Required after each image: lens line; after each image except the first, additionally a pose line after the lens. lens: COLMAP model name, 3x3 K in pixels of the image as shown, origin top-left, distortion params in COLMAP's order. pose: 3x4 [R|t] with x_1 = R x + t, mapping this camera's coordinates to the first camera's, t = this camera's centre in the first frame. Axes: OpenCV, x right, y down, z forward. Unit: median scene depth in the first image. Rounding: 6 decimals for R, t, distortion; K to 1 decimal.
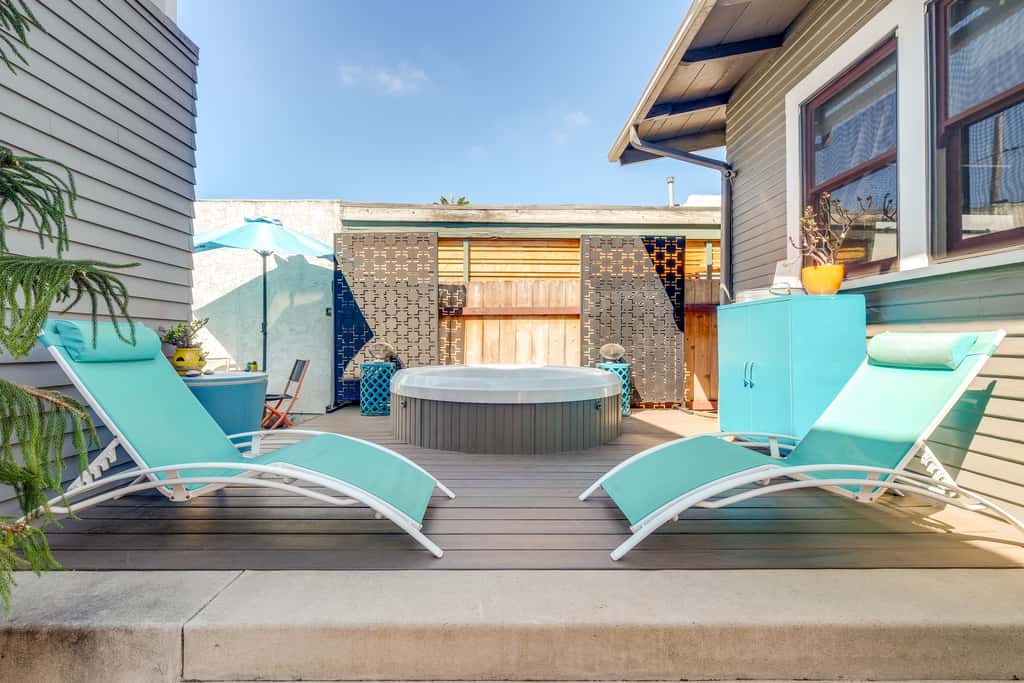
lens RADIAL K [[454.9, 0, 507.7], [0, 454.9, 336.1], [0, 0, 1]] dist [-0.001517, -0.000502]
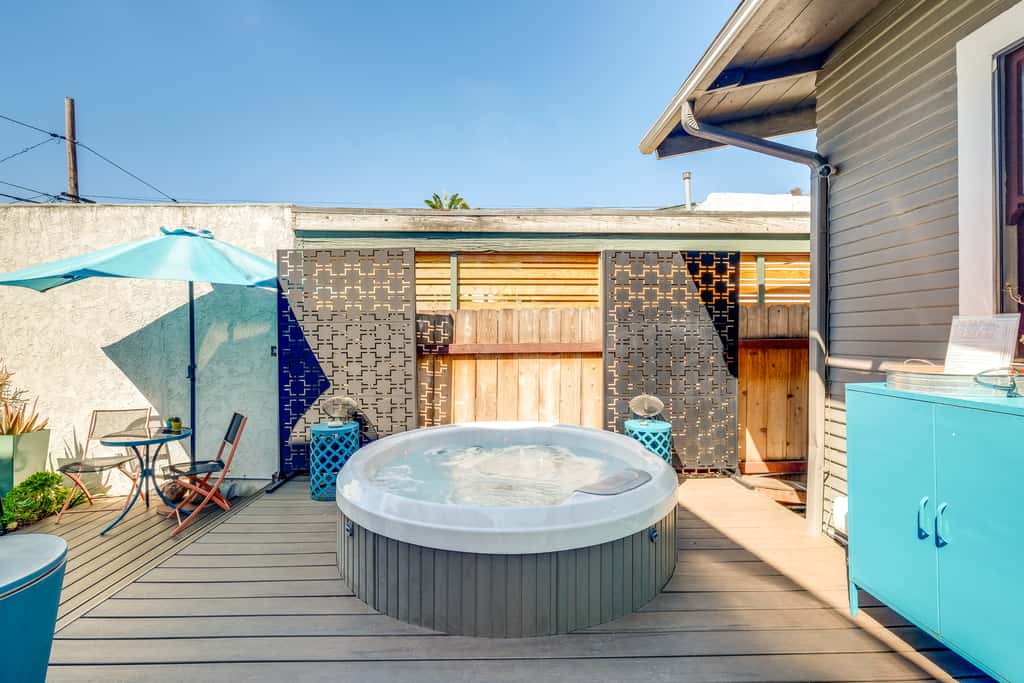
lens RADIAL K [[454.9, 0, 505.7], [0, 454.9, 337.9], [0, 0, 1]] dist [-0.001517, -0.000502]
pose [[0.999988, -0.003673, 0.003148, -0.005365], [0.003632, 0.999908, 0.013036, -0.083165], [-0.003195, -0.013024, 0.999910, 0.227935]]
